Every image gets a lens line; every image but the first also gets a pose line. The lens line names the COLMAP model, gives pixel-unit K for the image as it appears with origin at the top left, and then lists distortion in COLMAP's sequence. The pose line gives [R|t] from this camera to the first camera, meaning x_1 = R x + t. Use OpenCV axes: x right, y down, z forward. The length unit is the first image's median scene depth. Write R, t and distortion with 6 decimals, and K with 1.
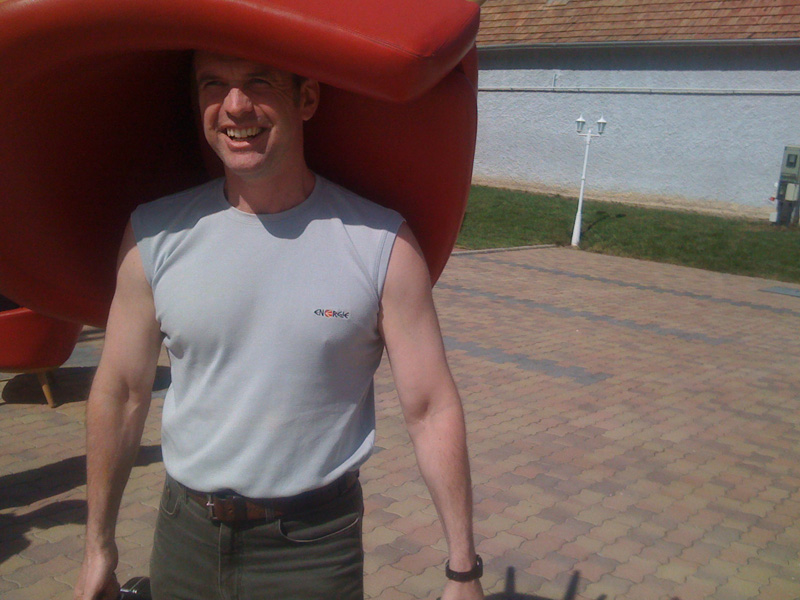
lens RADIAL K [[737.1, 0, 401.4], [0, 737.1, 332.9], [0, 0, 1]] dist [0.071648, -0.256950]
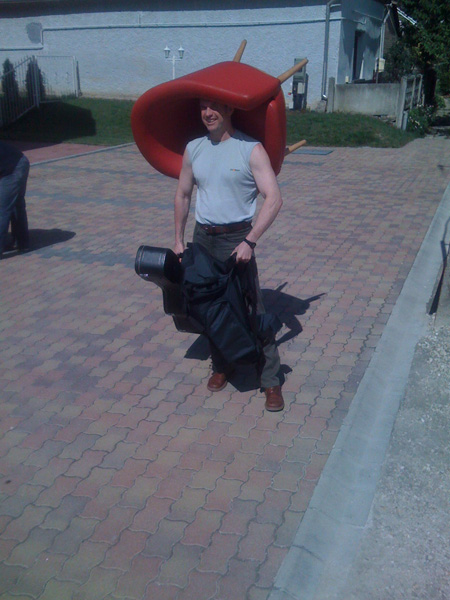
lens RADIAL K [[585.1, 0, 225.0], [0, 585.1, 300.0], [0, 0, 1]] dist [-0.067116, -0.000828]
pose [[0.924761, -0.191184, 0.329038, -0.118535], [0.137868, 0.974218, 0.178583, 0.007102], [-0.354697, -0.119783, 0.927277, -0.153205]]
